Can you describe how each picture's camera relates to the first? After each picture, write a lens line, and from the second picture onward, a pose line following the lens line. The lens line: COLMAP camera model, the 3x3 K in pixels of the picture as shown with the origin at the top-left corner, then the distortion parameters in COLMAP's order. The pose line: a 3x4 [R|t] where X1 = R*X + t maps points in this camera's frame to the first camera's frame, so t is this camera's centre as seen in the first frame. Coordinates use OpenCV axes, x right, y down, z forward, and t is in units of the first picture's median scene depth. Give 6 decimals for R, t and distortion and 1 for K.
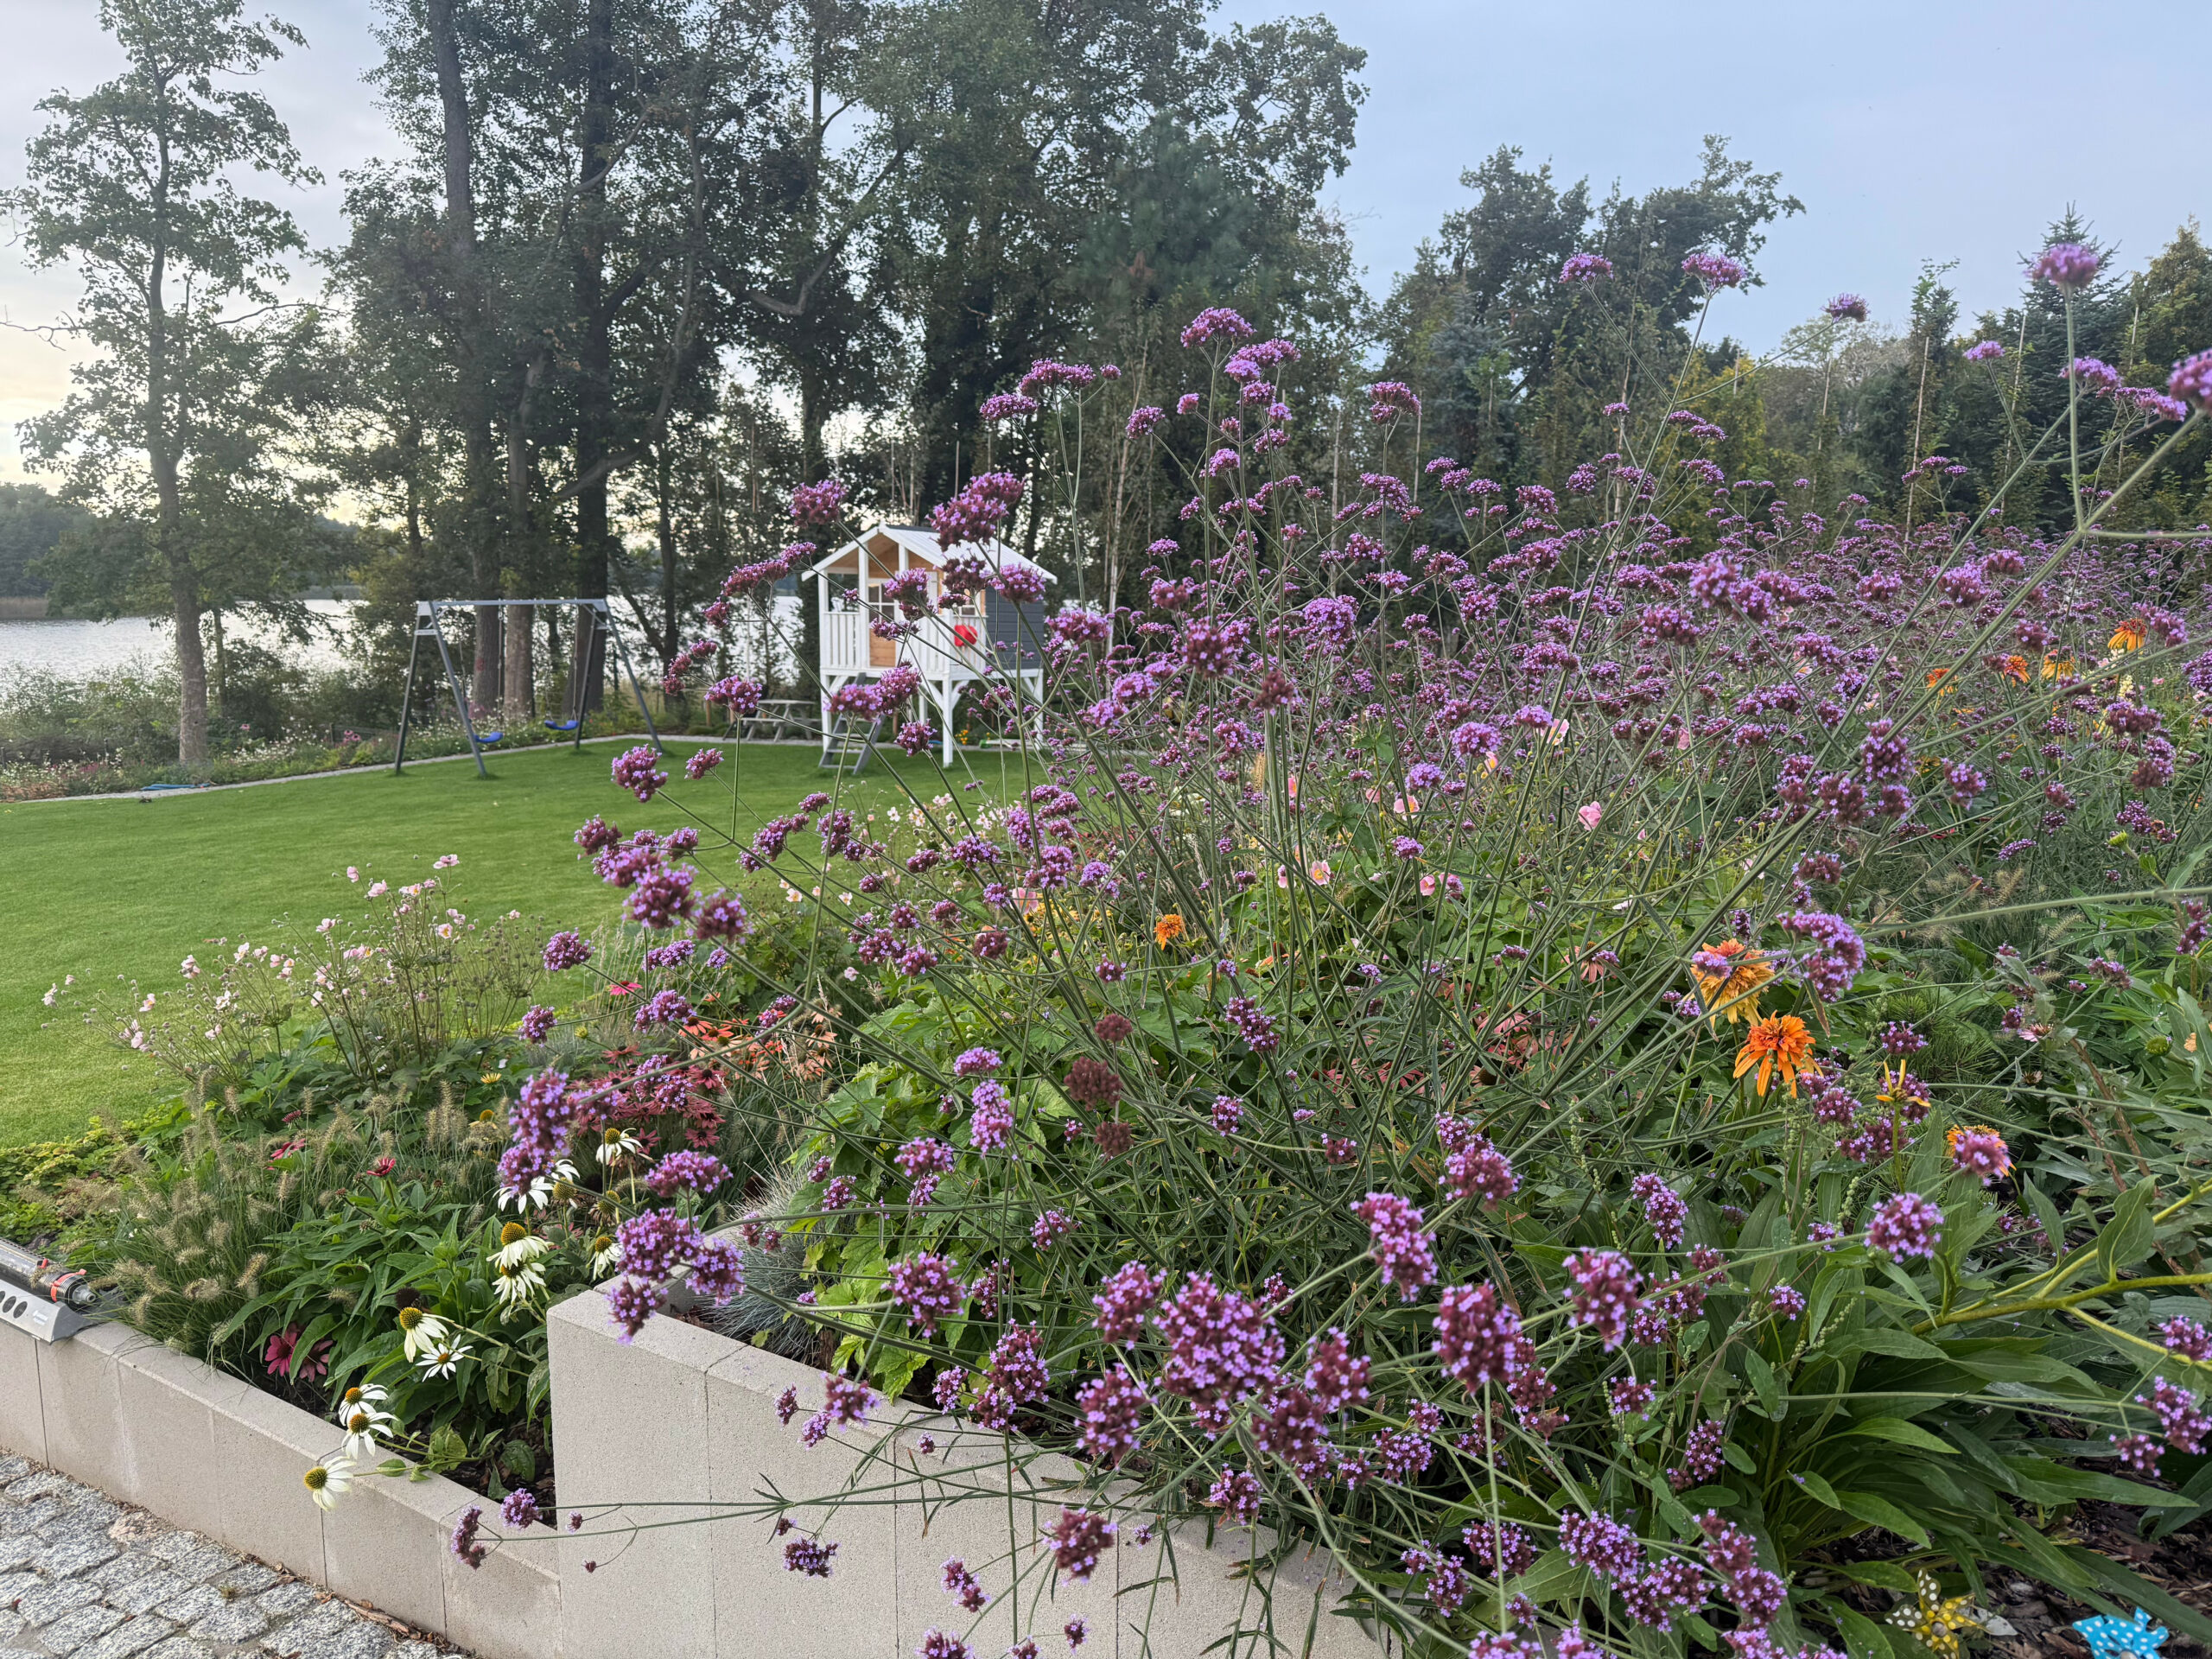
lens RADIAL K [[1586.9, 0, 1106.0], [0, 1586.9, 829.5], [0, 0, 1]] dist [-0.002133, -0.043354]
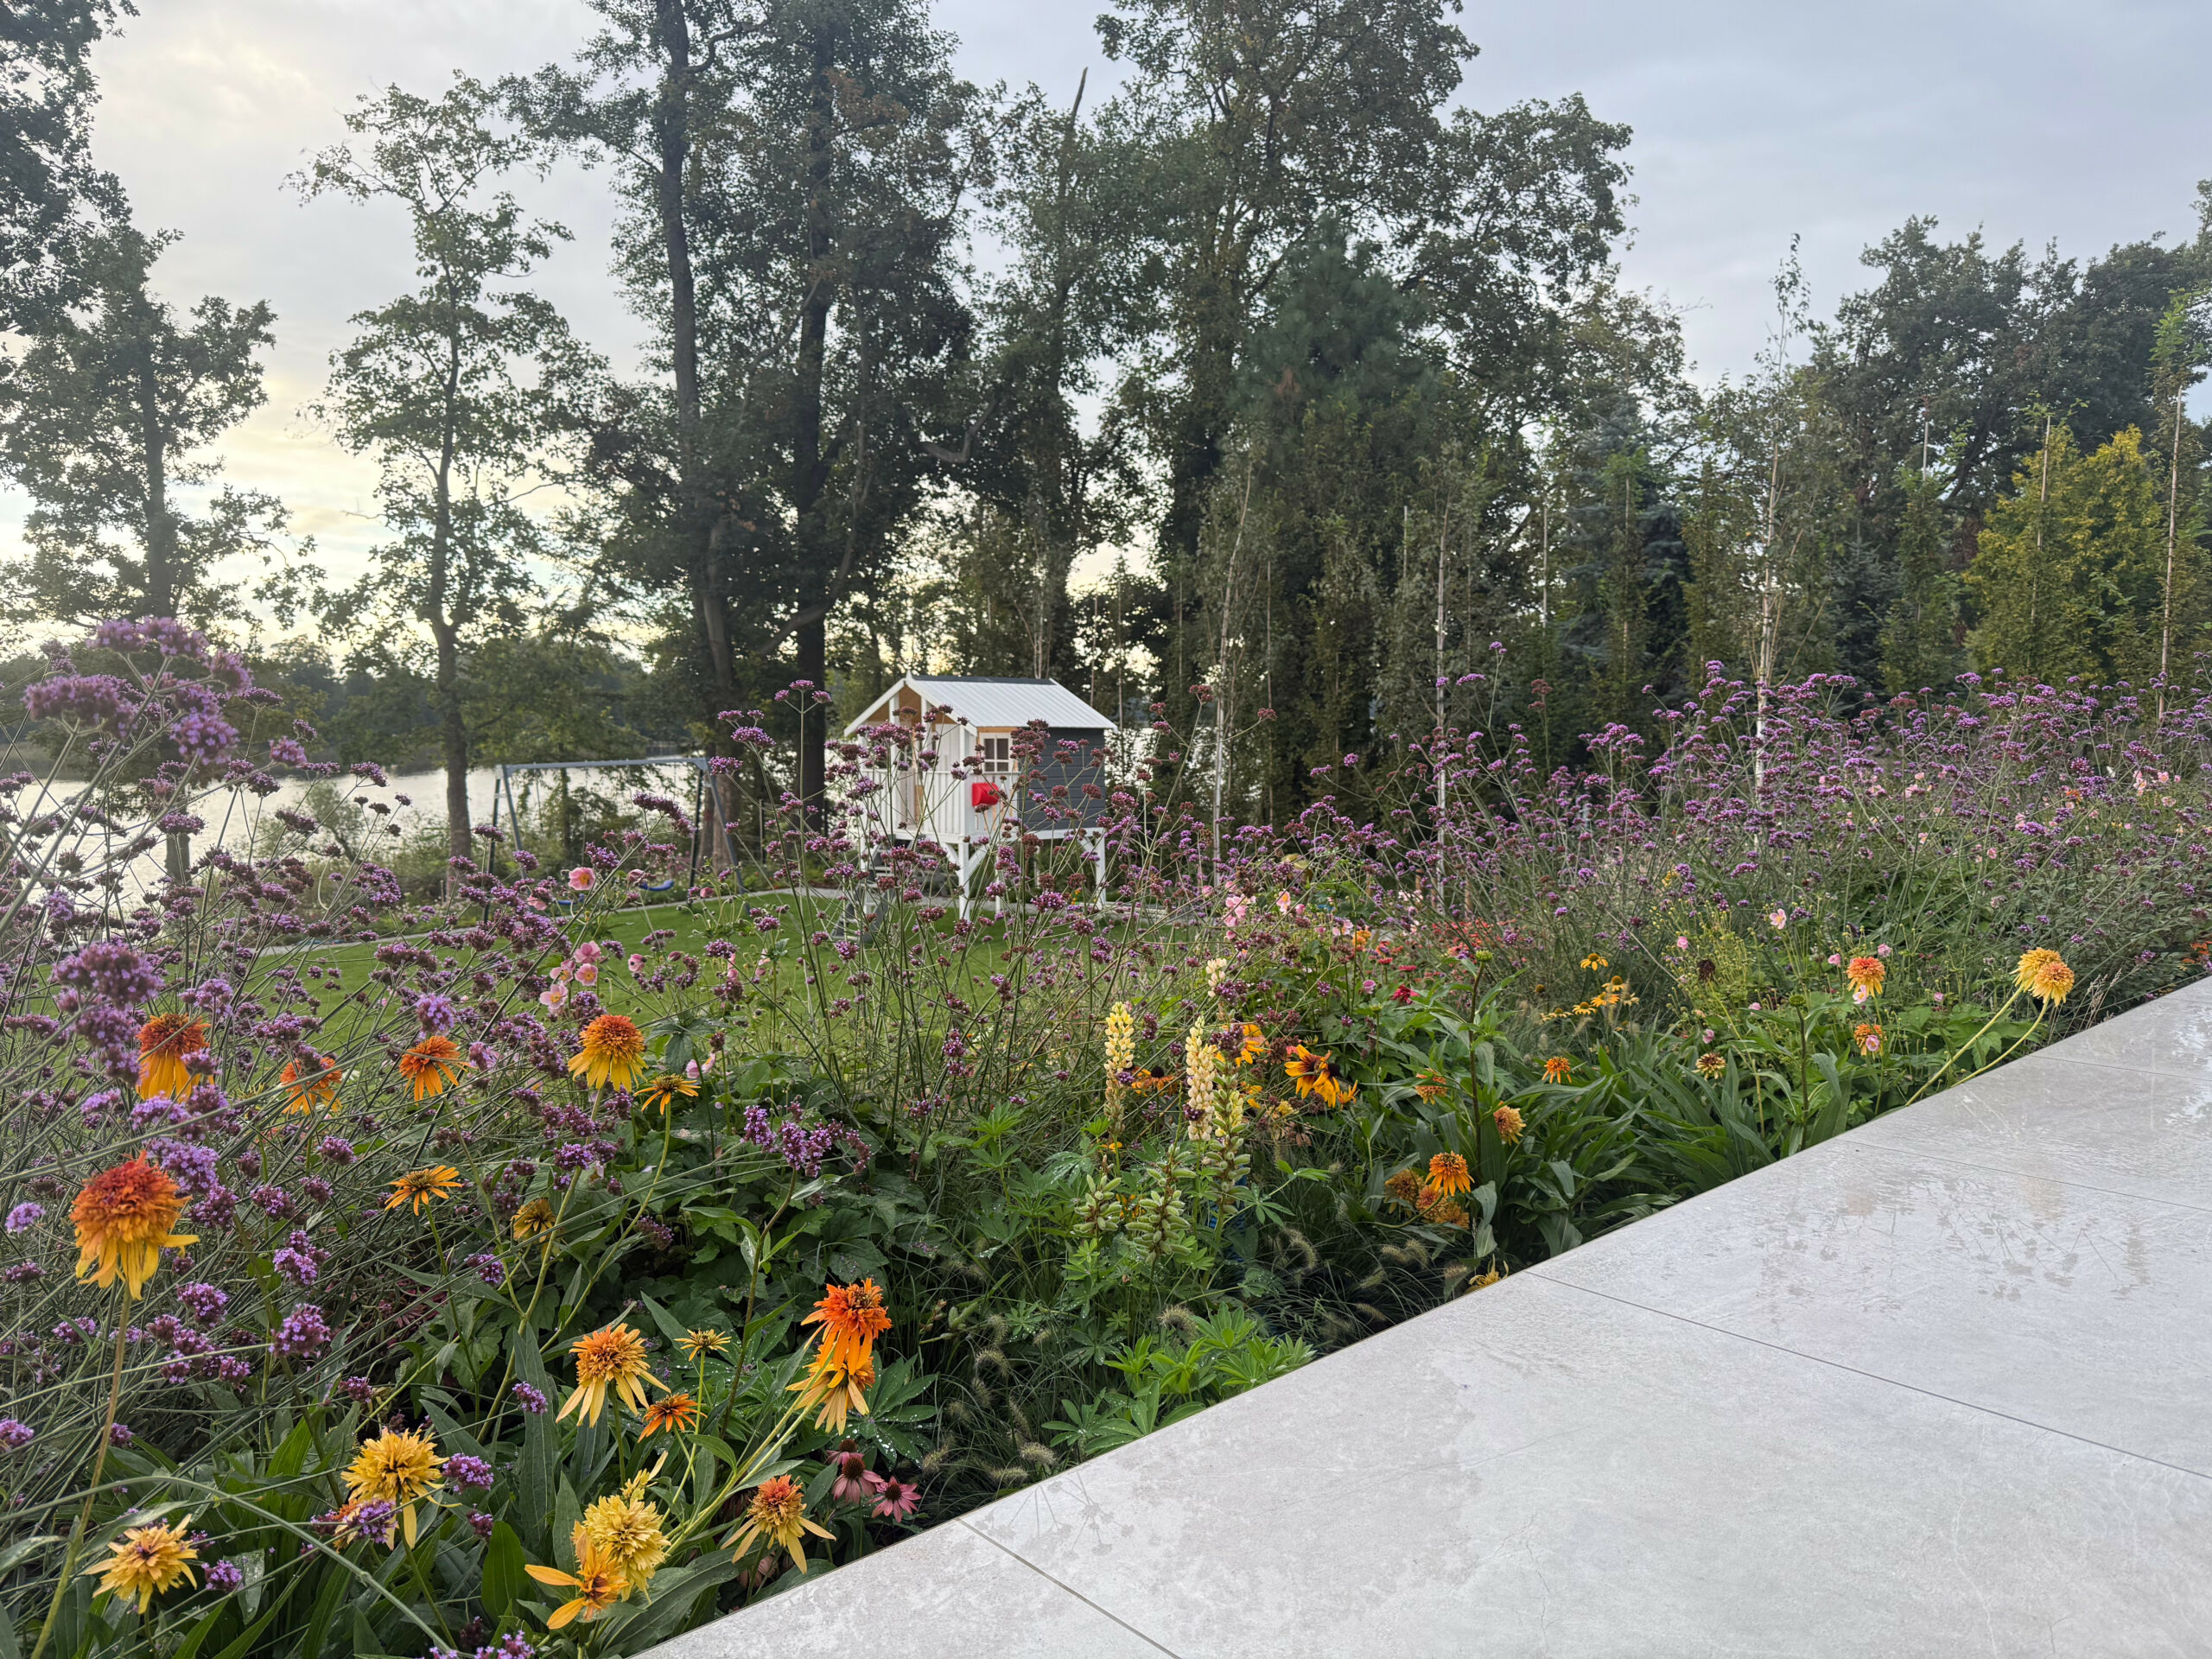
lens RADIAL K [[1586.9, 0, 1106.0], [0, 1586.9, 829.5], [0, 0, 1]] dist [-0.002133, -0.043354]
pose [[0.952052, 0.000184, -0.305935, 0.154973], [-0.024962, 0.996712, -0.077081, -0.020235], [0.304915, 0.081022, 0.948927, 0.095200]]
